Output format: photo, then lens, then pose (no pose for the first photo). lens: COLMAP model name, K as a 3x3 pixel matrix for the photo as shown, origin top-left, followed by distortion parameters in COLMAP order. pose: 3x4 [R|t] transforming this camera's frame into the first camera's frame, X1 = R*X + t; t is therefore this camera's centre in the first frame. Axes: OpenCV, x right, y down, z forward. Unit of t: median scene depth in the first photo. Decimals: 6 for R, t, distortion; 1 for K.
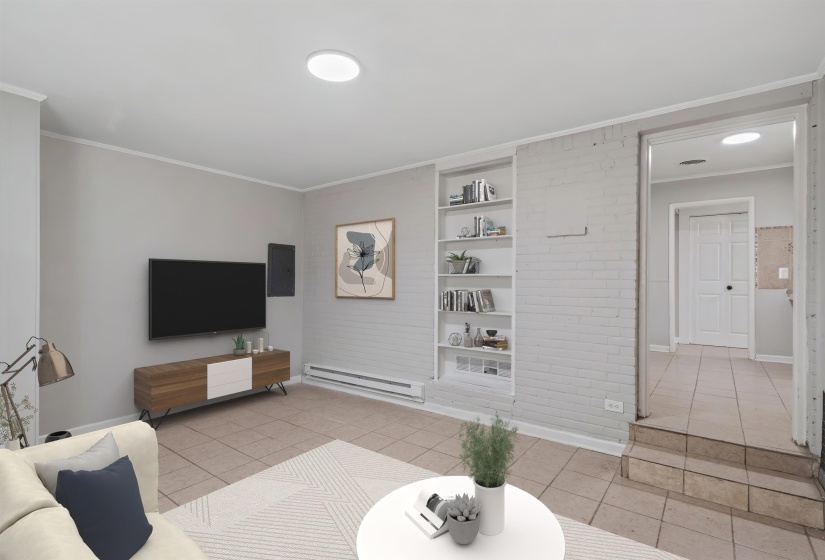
lens RADIAL K [[401.4, 0, 412.1], [0, 401.4, 282.8], [0, 0, 1]] dist [0.004976, -0.002191]
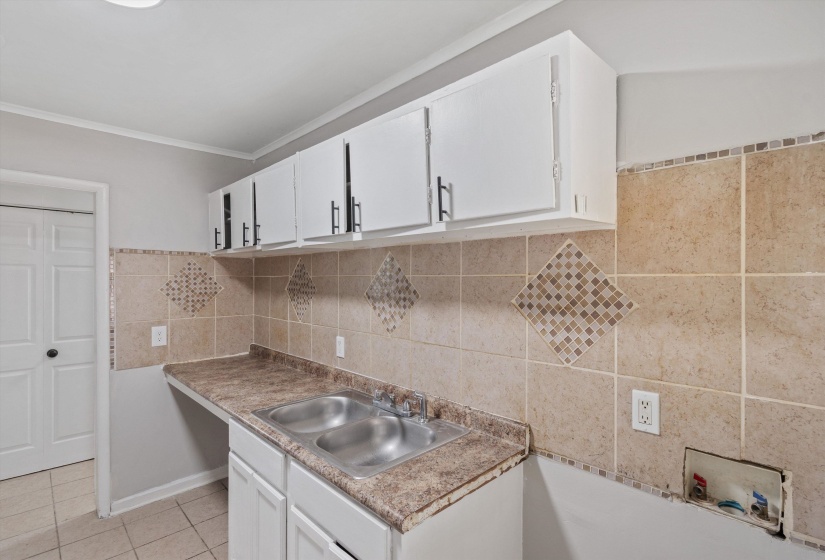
lens RADIAL K [[401.4, 0, 414.1], [0, 401.4, 279.7], [0, 0, 1]] dist [0.004976, -0.002191]
pose [[0.160226, -0.000721, 0.987080, 0.425759], [0.003882, 0.999992, 0.000101, -0.096346], [-0.987073, 0.003816, 0.160228, 0.552880]]
